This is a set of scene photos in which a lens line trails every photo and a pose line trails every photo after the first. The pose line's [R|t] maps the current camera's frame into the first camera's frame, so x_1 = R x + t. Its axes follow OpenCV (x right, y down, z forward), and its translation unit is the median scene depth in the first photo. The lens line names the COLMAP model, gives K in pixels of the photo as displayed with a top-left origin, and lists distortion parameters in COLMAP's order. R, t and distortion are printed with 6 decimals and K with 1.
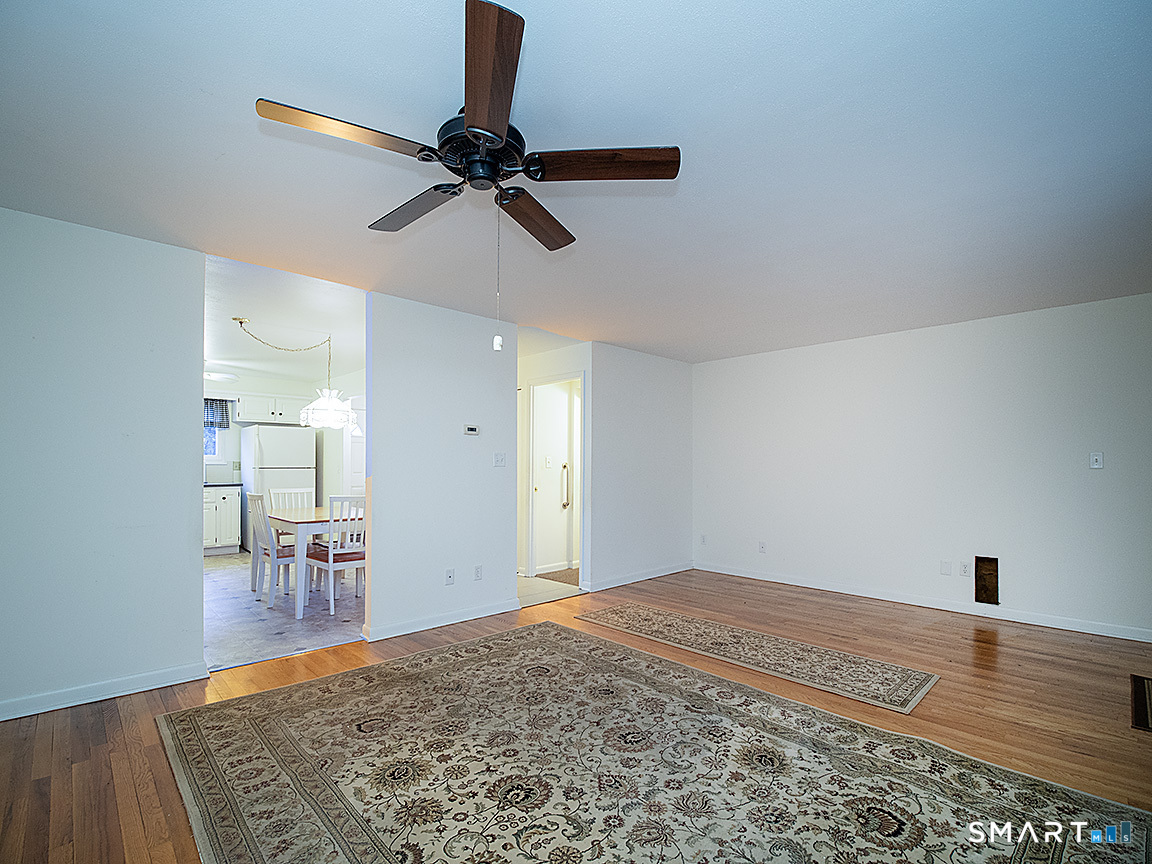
lens RADIAL K [[542.0, 0, 579.7], [0, 542.0, 461.0], [0, 0, 1]] dist [-0.016759, -0.000770]
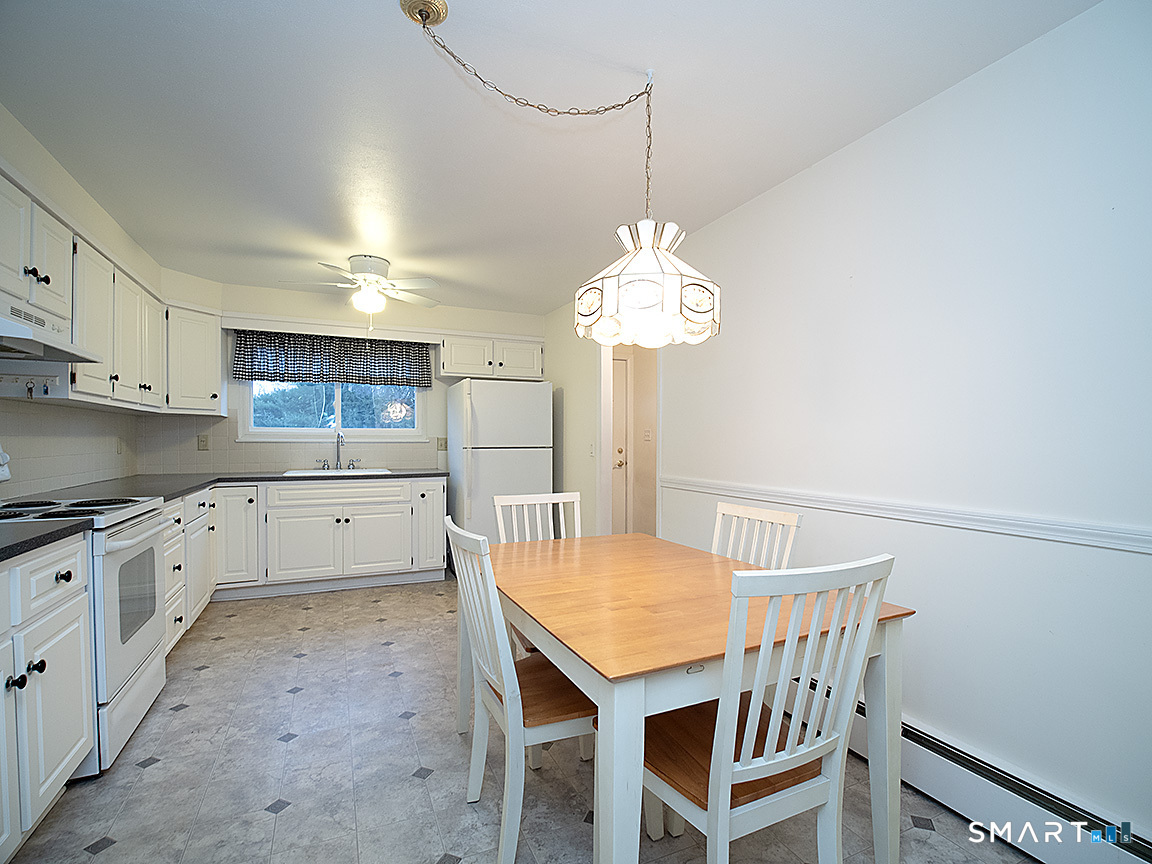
lens RADIAL K [[548.0, 0, 584.0], [0, 548.0, 442.8], [0, 0, 1]] dist [-0.013655, -0.000022]
pose [[0.945959, -0.000527, -0.324285, -0.257430], [0.003174, 0.999966, 0.007633, 0.002845], [0.324270, -0.008249, 0.945929, 0.426474]]
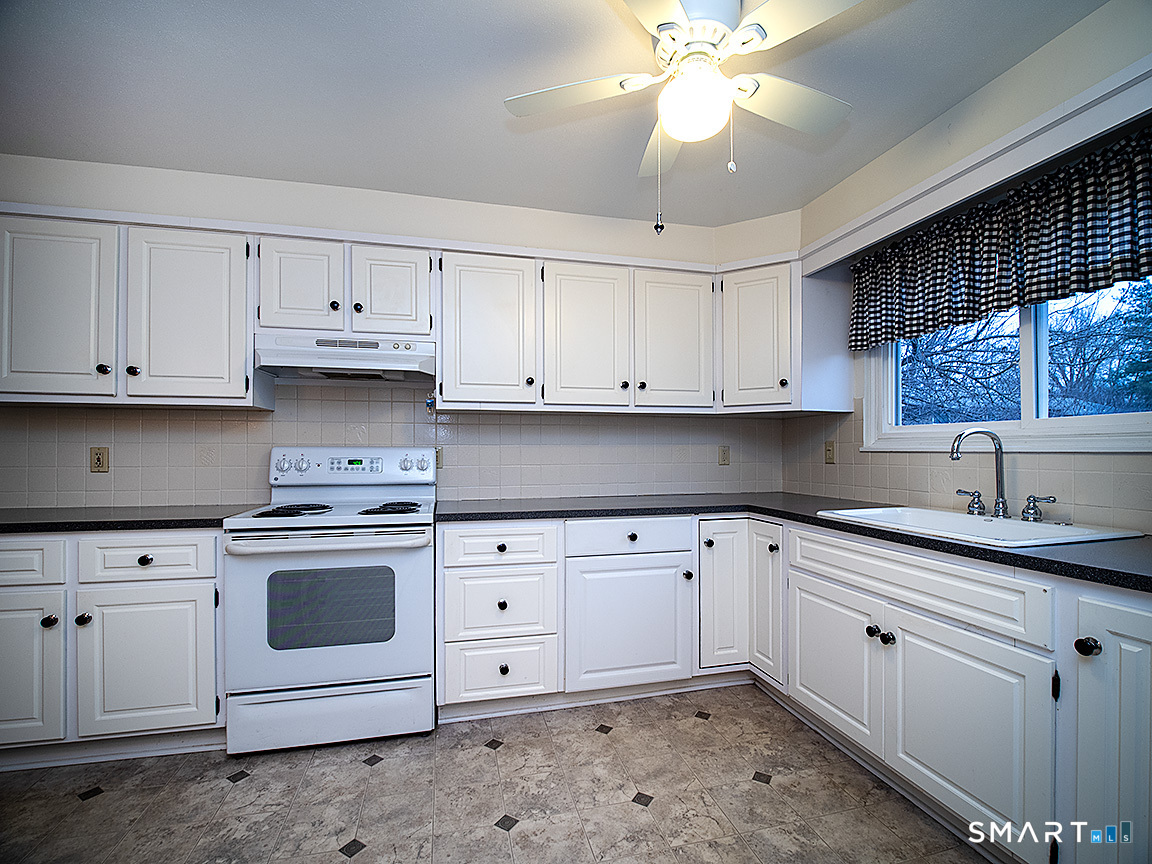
lens RADIAL K [[532.6, 0, 579.0], [0, 532.6, 451.9], [0, 0, 1]] dist [-0.018315, -0.000194]
pose [[-0.491858, -0.004749, -0.870662, -0.410519], [0.003162, 0.999969, -0.007241, 0.007820], [0.870670, -0.006315, -0.491828, 0.885797]]
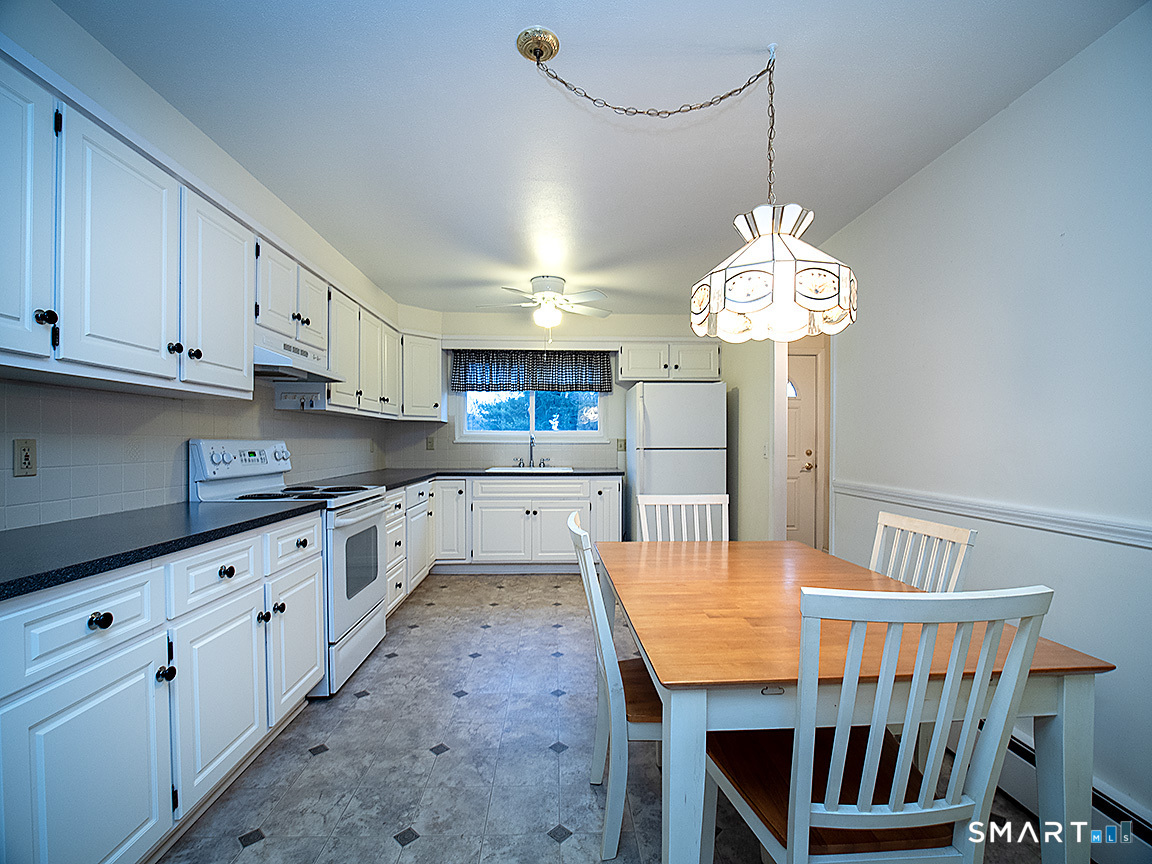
lens RADIAL K [[533.8, 0, 580.5], [0, 533.8, 442.8], [0, 0, 1]] dist [-0.013578, -0.000865]
pose [[0.755127, -0.000799, -0.655578, -0.224243], [0.004202, 0.999985, 0.003621, 0.003321], [0.655565, -0.005489, 0.755119, 0.447071]]
